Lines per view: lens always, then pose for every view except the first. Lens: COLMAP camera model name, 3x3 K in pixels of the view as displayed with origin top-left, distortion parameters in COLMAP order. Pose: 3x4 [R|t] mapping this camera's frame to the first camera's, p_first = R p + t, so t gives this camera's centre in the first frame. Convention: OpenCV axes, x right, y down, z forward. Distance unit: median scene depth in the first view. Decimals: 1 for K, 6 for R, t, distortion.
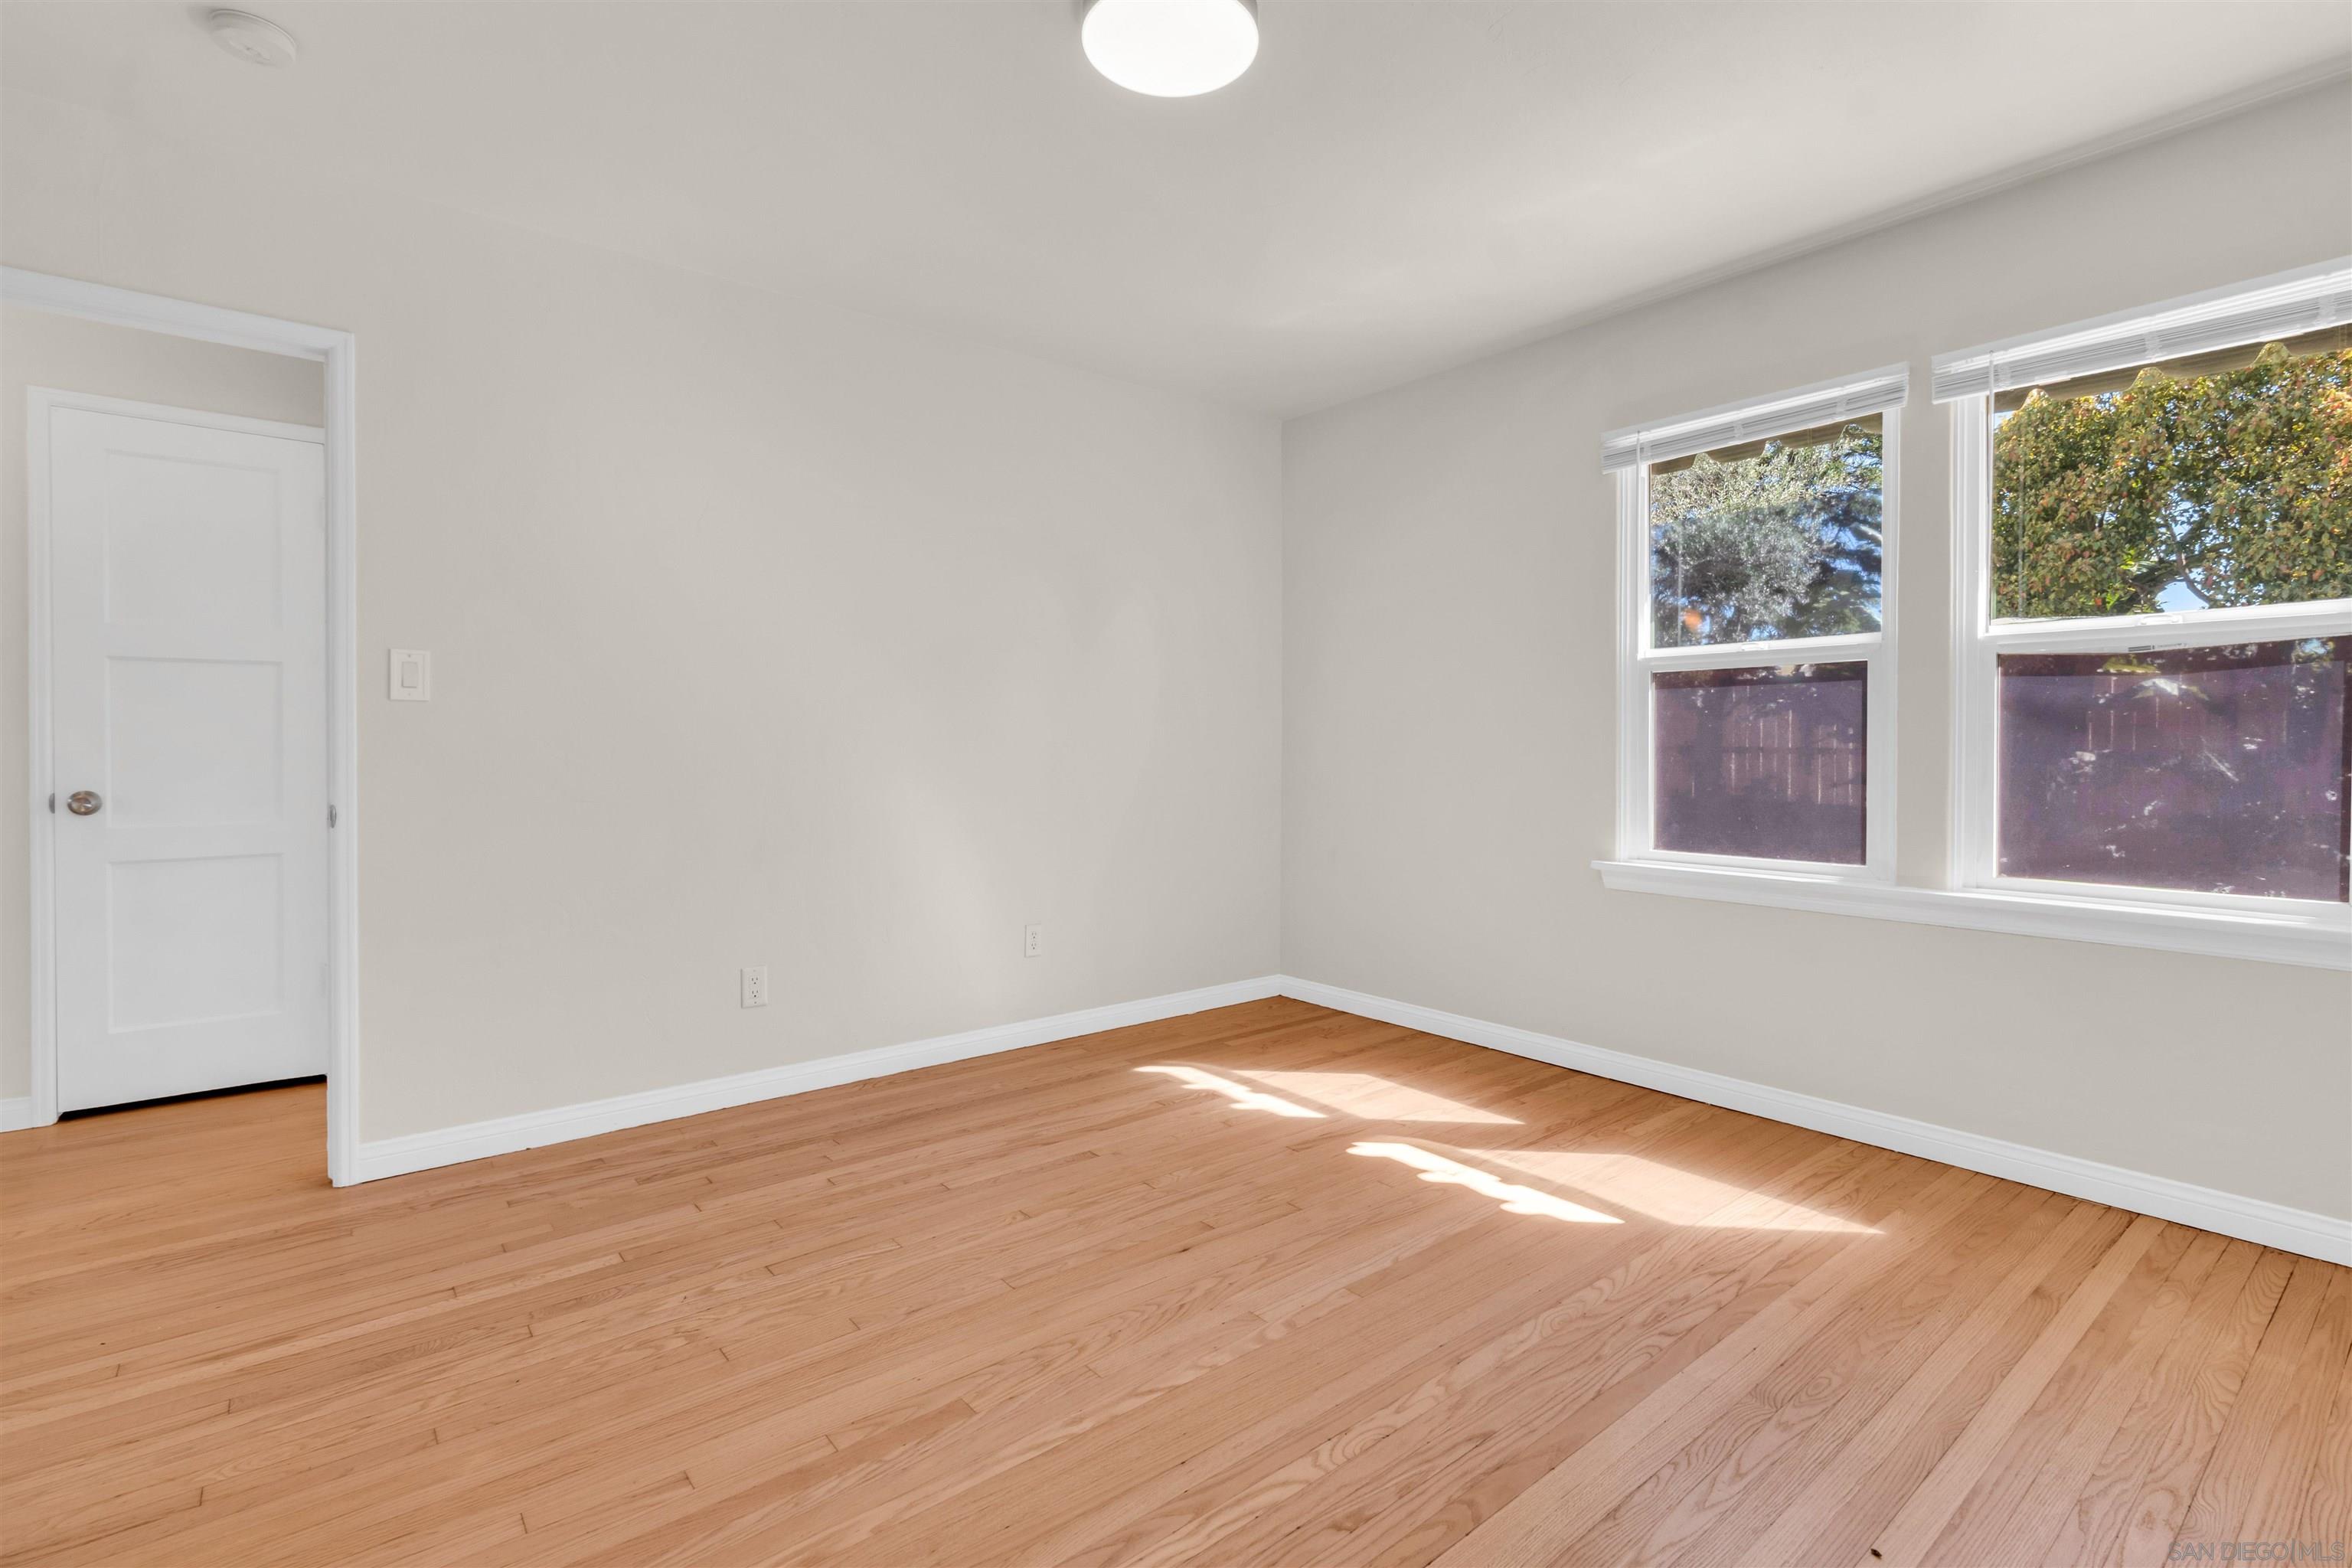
lens RADIAL K [[1102.3, 0, 1184.3], [0, 1102.3, 741.2], [0, 0, 1]] dist [-0.000527, -0.000591]
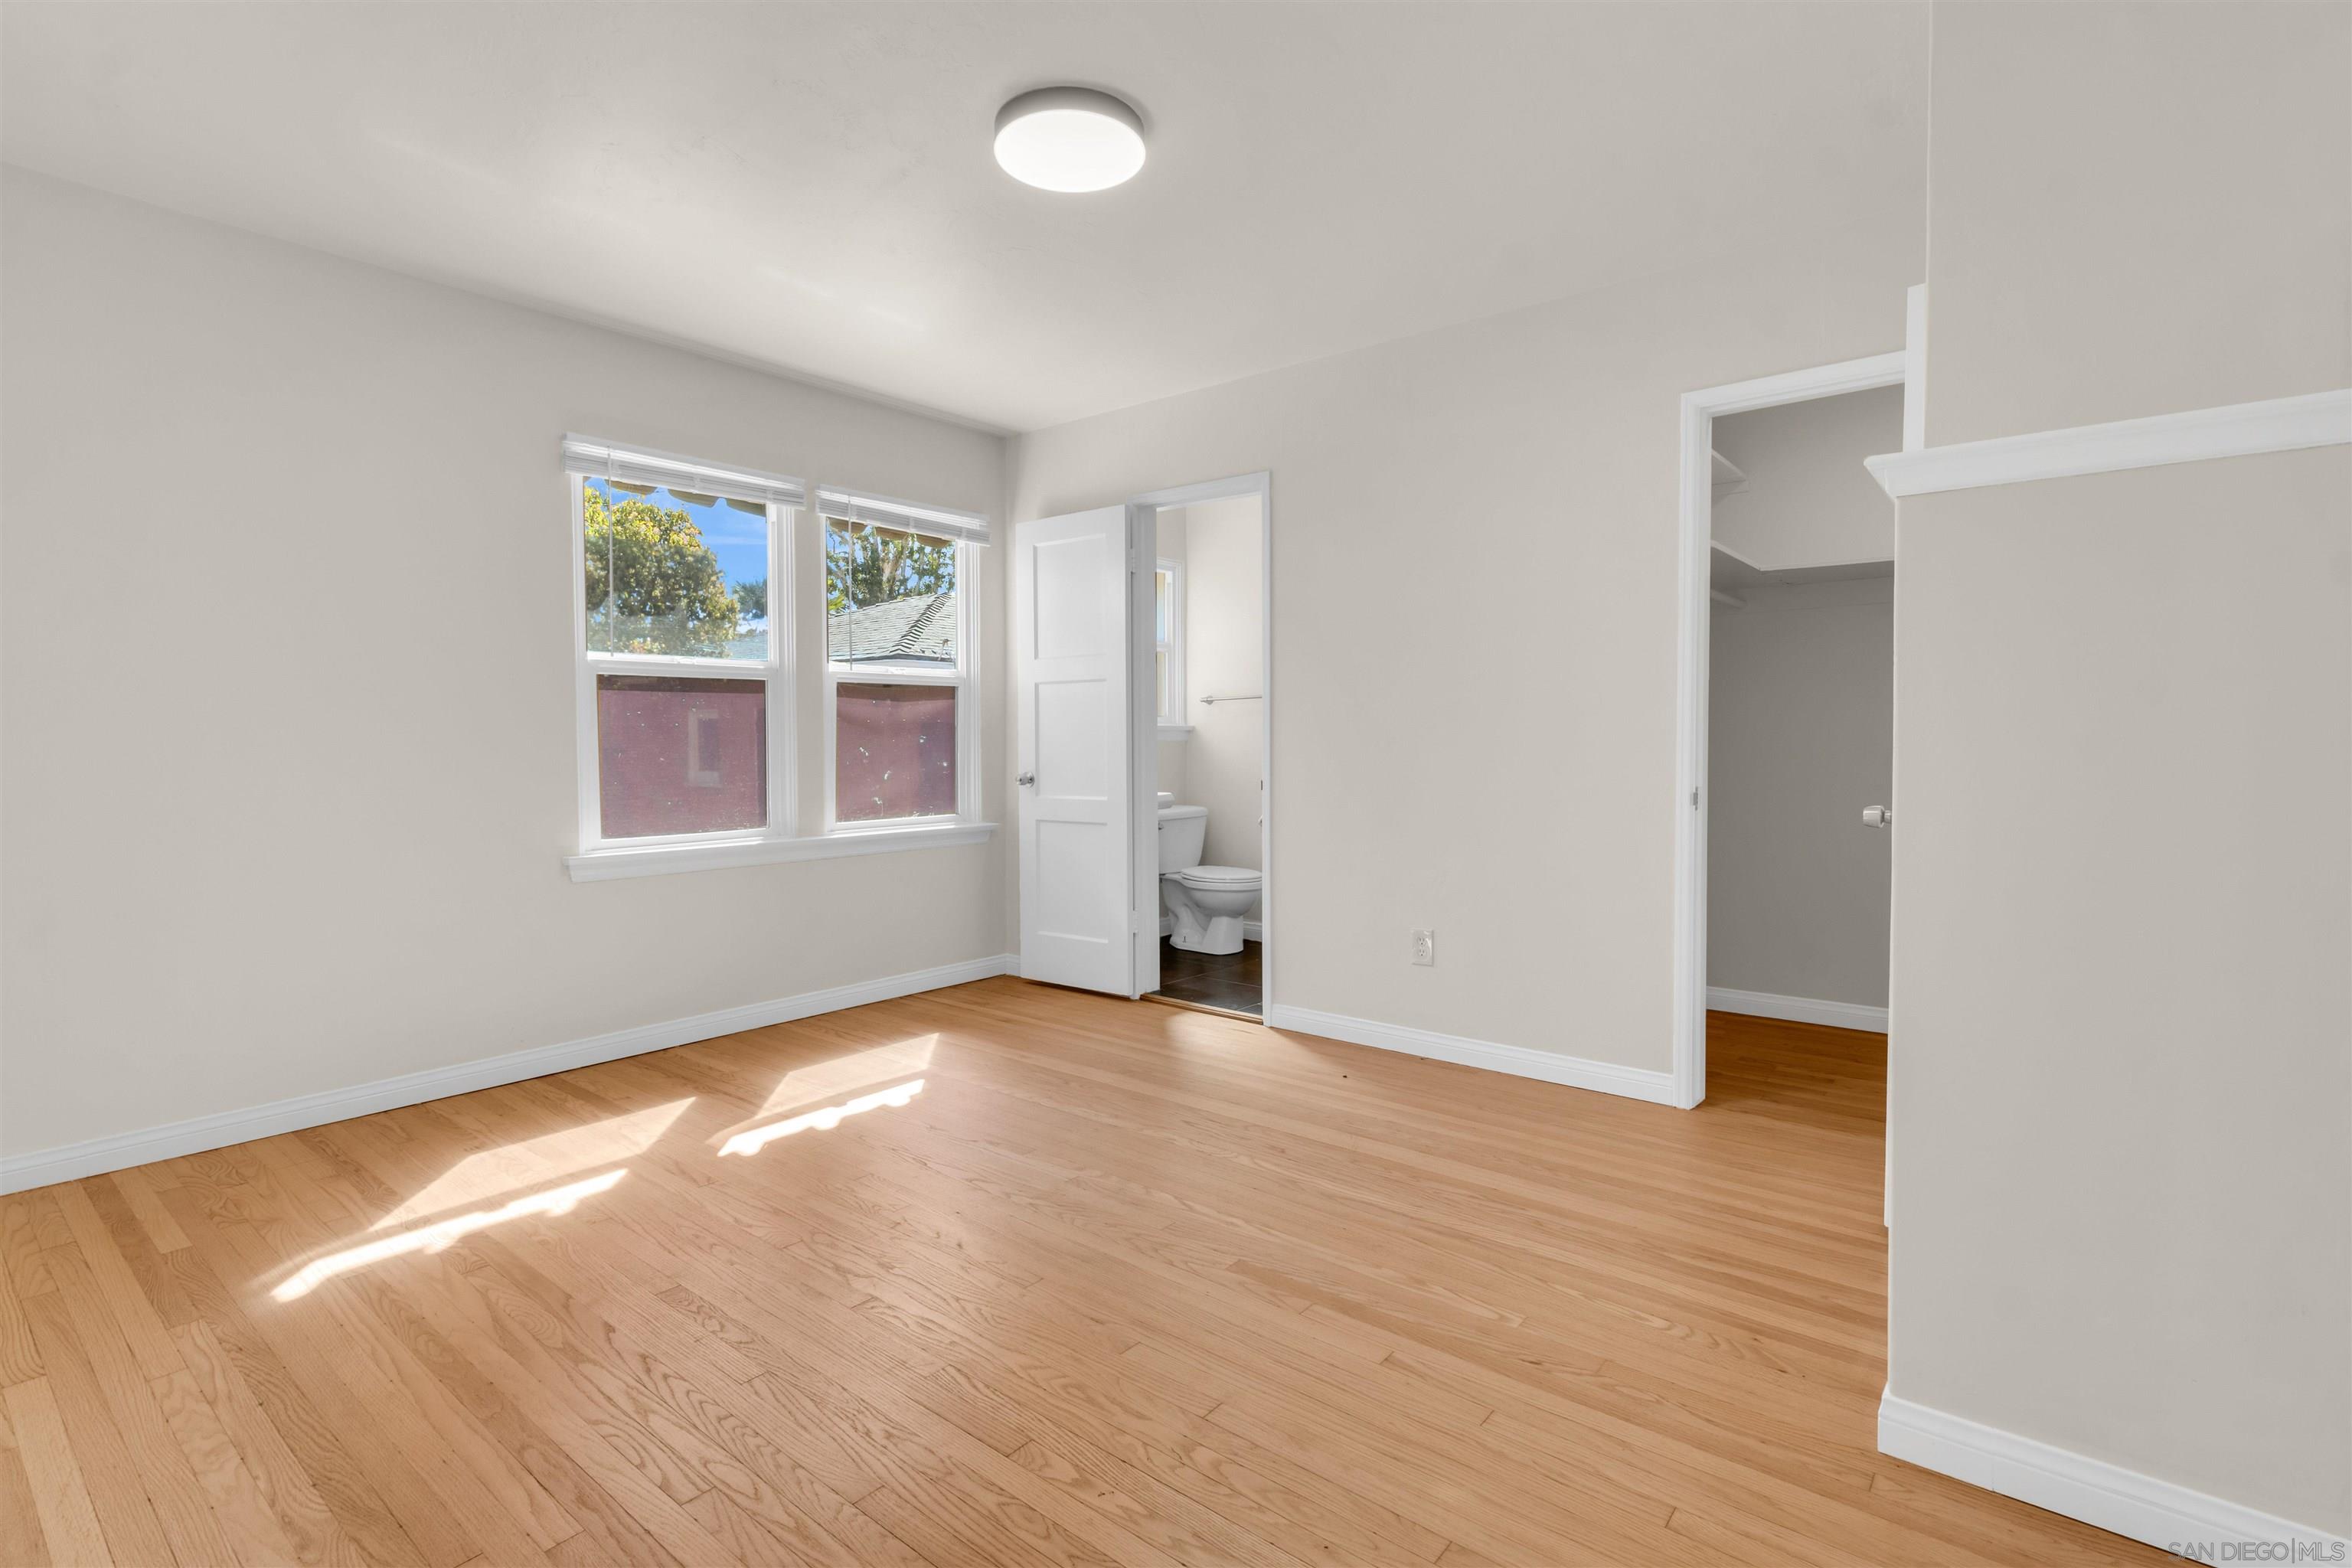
lens RADIAL K [[1094.6, 0, 1151.3], [0, 1094.6, 750.8], [0, 0, 1]] dist [-0.000606, -0.000099]
pose [[-0.182423, -0.011708, 0.983150, -0.887071], [-0.000920, 0.999931, 0.011737, -0.000832], [-0.983220, 0.001237, -0.182421, 0.832361]]
